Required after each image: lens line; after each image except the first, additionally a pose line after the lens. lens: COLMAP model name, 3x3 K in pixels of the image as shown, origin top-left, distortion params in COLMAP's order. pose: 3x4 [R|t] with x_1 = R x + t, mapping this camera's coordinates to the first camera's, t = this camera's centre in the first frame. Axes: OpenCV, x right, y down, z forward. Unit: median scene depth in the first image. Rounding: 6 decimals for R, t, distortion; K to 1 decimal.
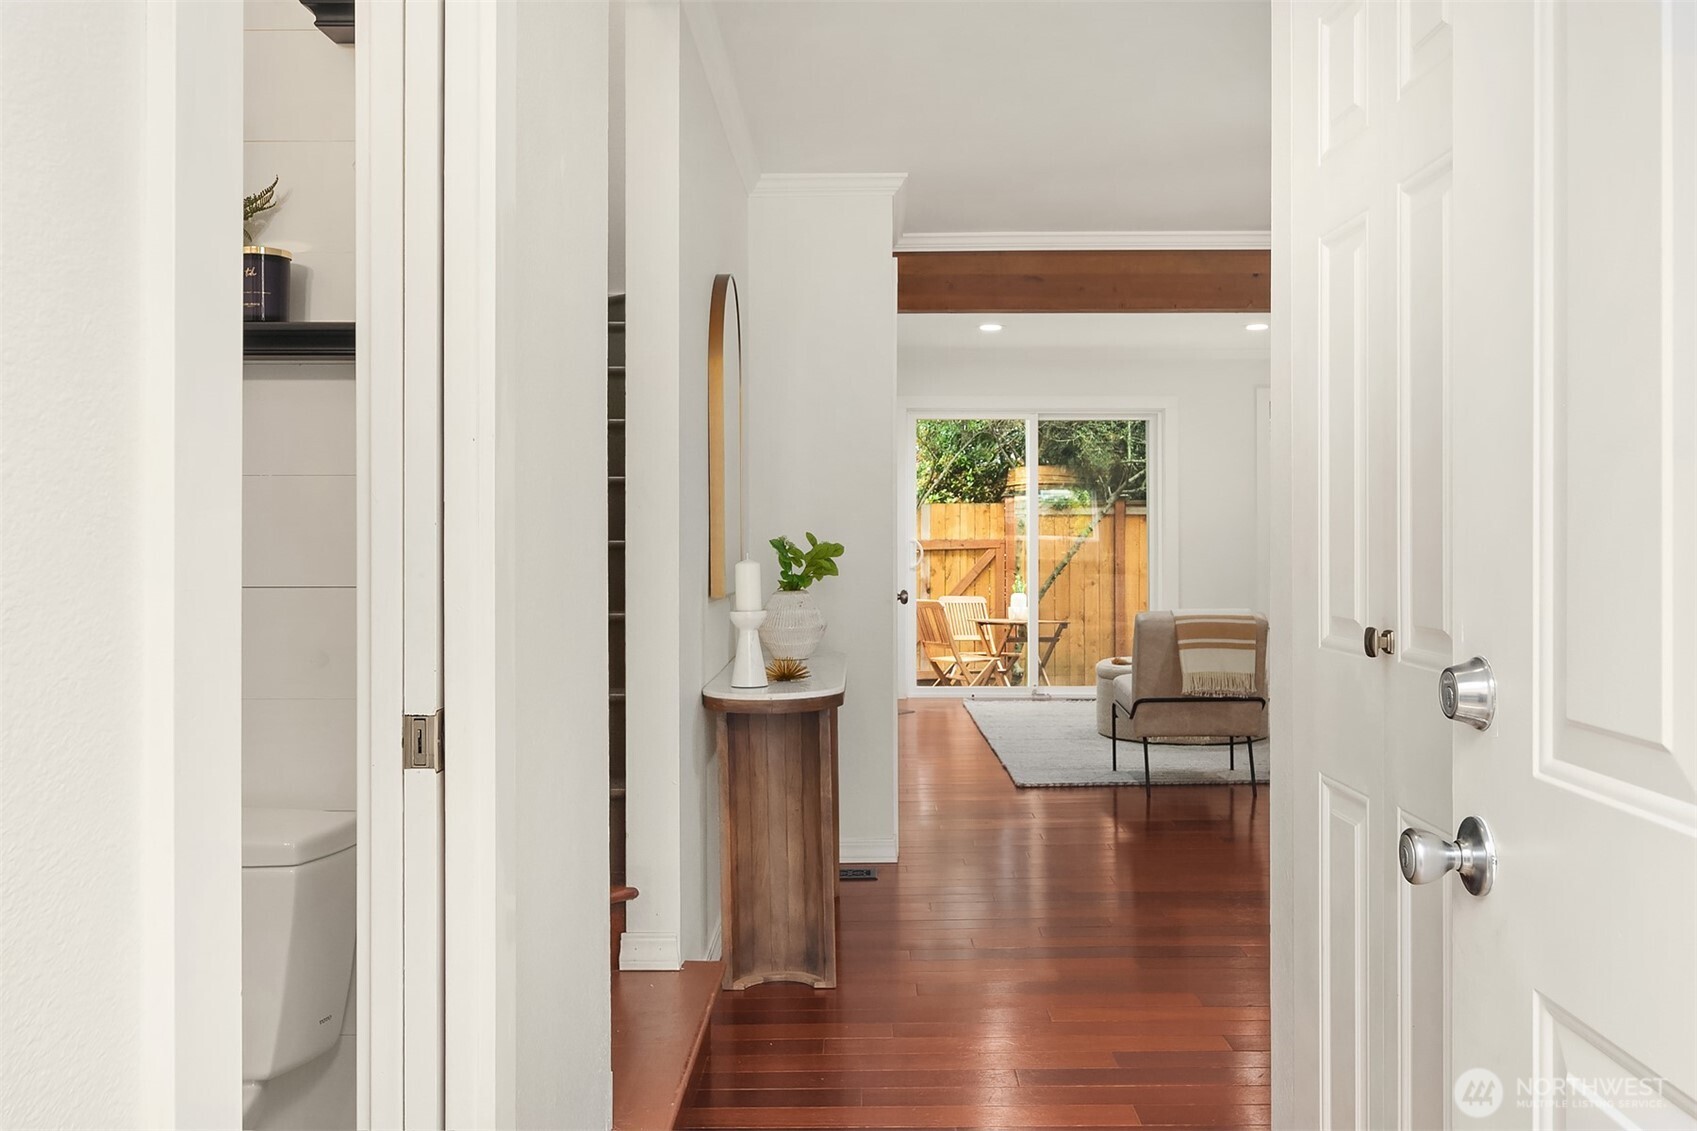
lens RADIAL K [[1372.8, 0, 855.3], [0, 1372.8, 554.3], [0, 0, 1]] dist [-0.008432, -0.007301]
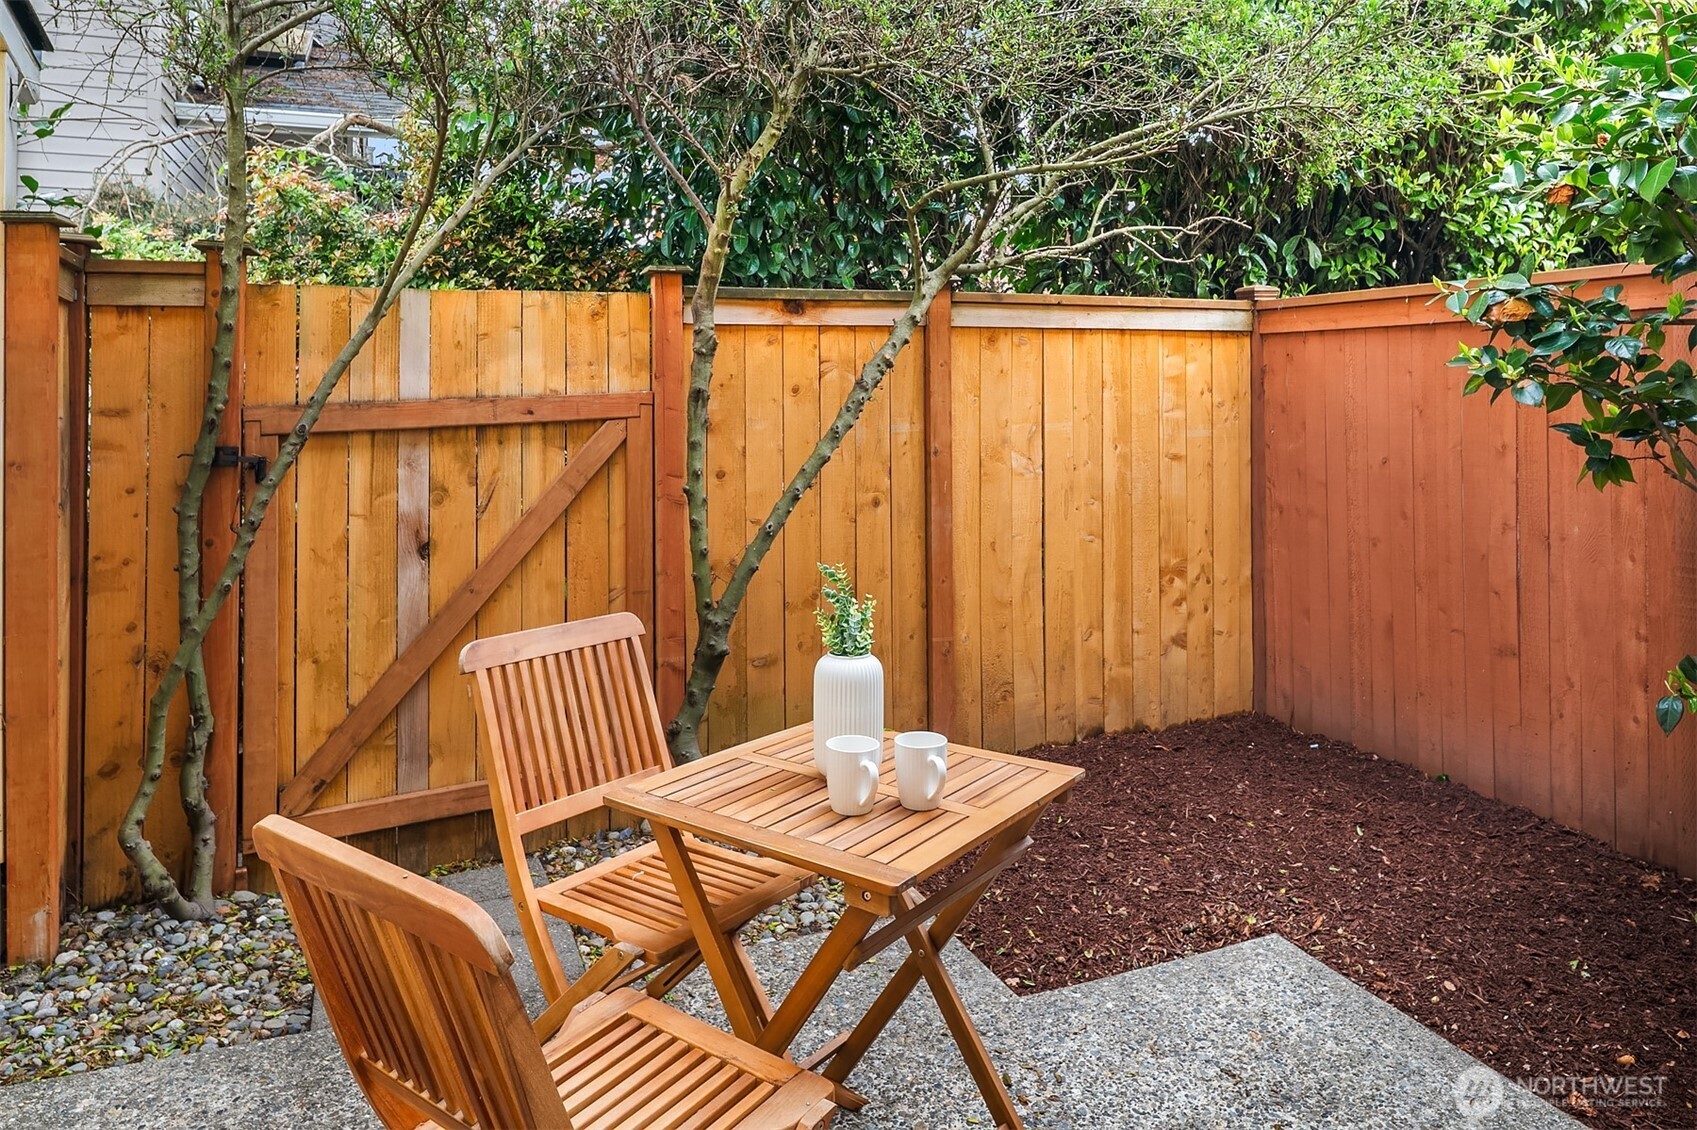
lens RADIAL K [[1094.9, 0, 857.4], [0, 1094.9, 371.2], [0, 0, 1]] dist [-0.001697, -0.001586]
pose [[0.917538, -0.005200, 0.397614, 0.045337], [0.011652, 0.999837, -0.013812, -0.012064], [-0.397477, 0.017306, 0.917449, 0.730647]]
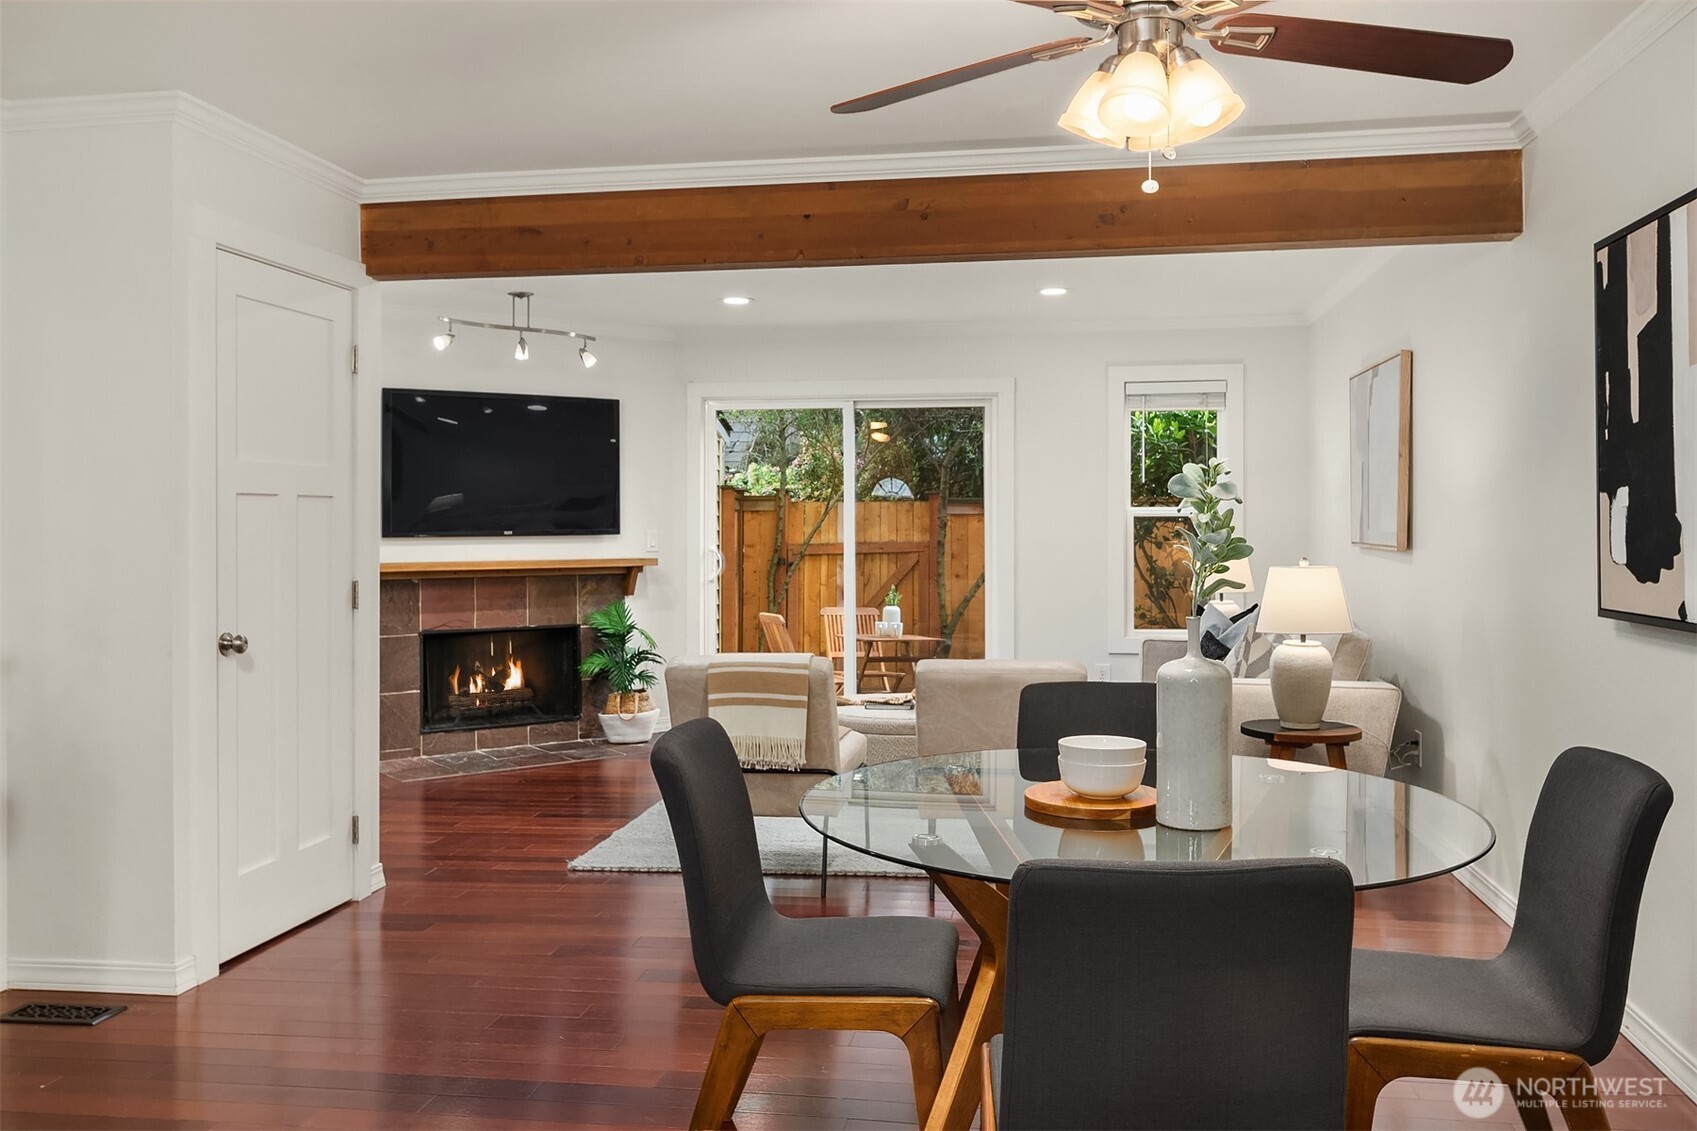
lens RADIAL K [[1383.0, 0, 899.4], [0, 1383.0, 539.6], [0, 0, 1]] dist [-0.010181, -0.003056]
pose [[0.994030, -0.001264, -0.109103, 0.191386], [0.000996, 0.999996, -0.002510, -0.010113], [0.109105, 0.002387, 0.994027, 0.106264]]
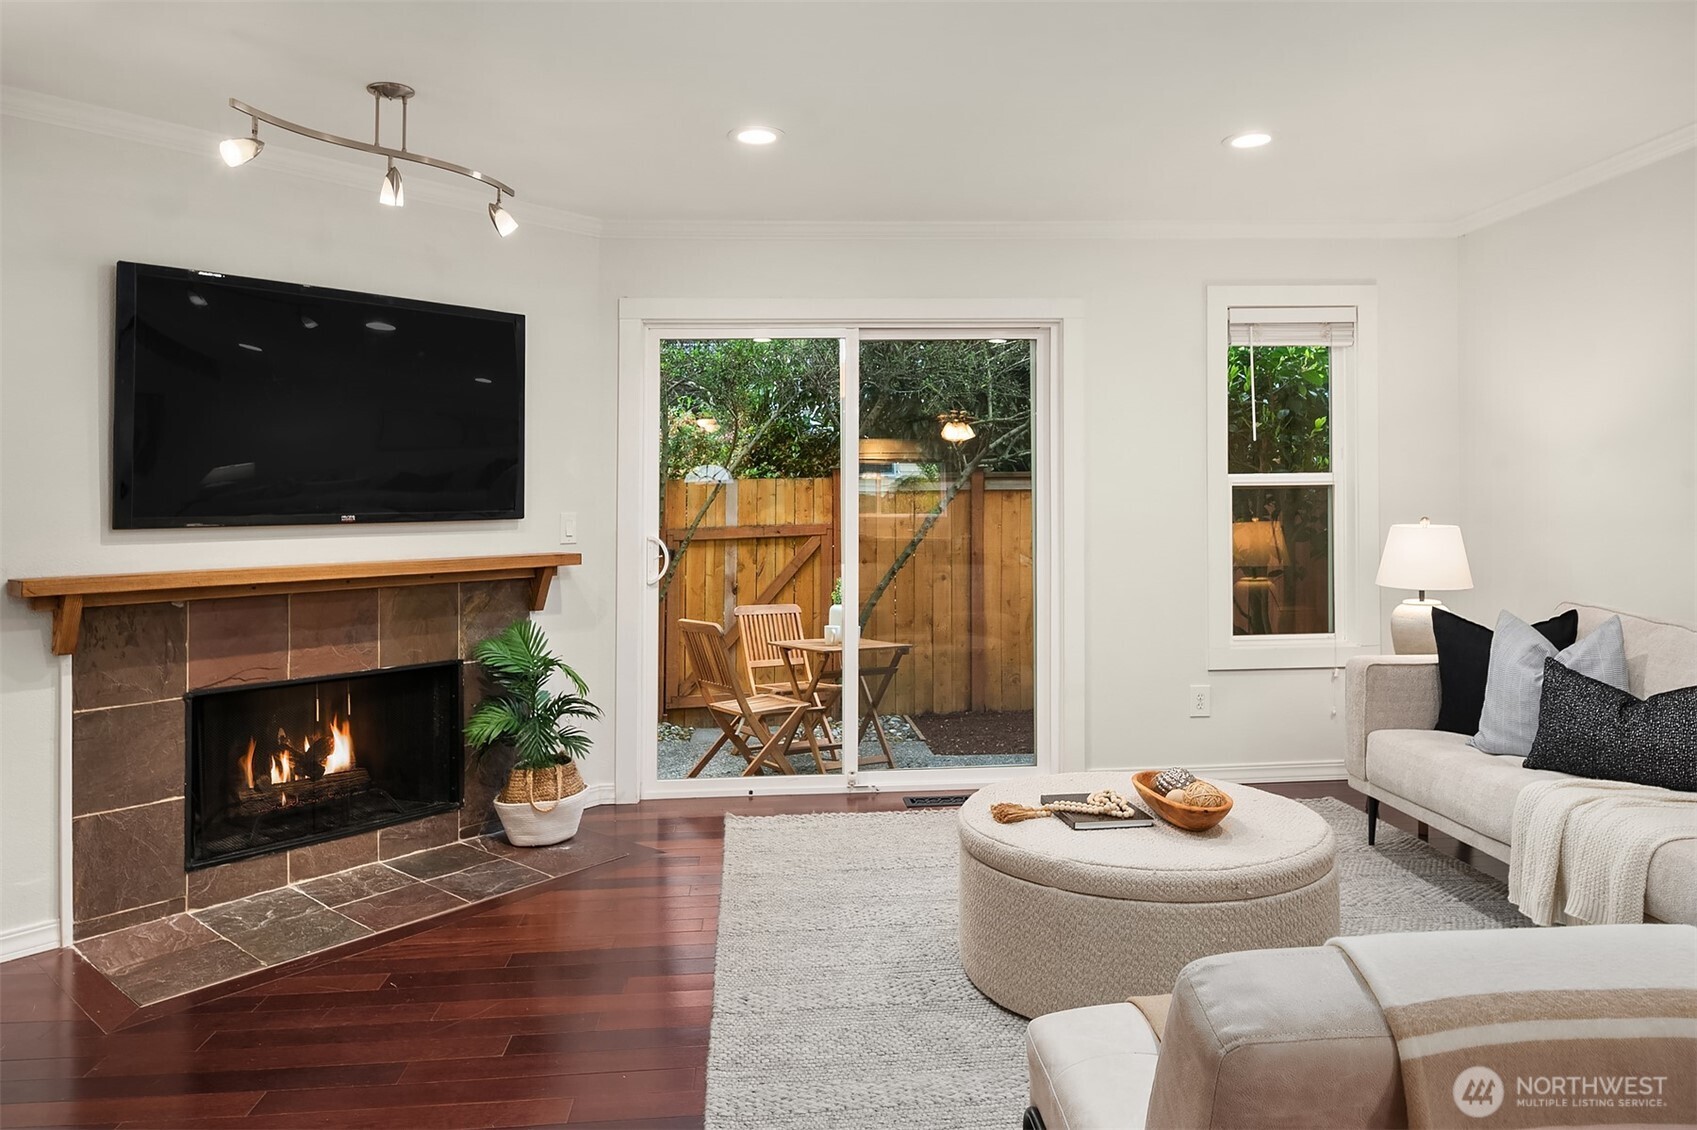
lens RADIAL K [[1104.3, 0, 850.7], [0, 1104.3, 472.6], [0, 0, 1]] dist [-0.002892, -0.003287]
pose [[0.995882, -0.008610, 0.090253, 0.063849], [0.012750, 0.998888, -0.045393, -0.011433], [-0.089762, 0.046356, 0.994884, 0.379837]]
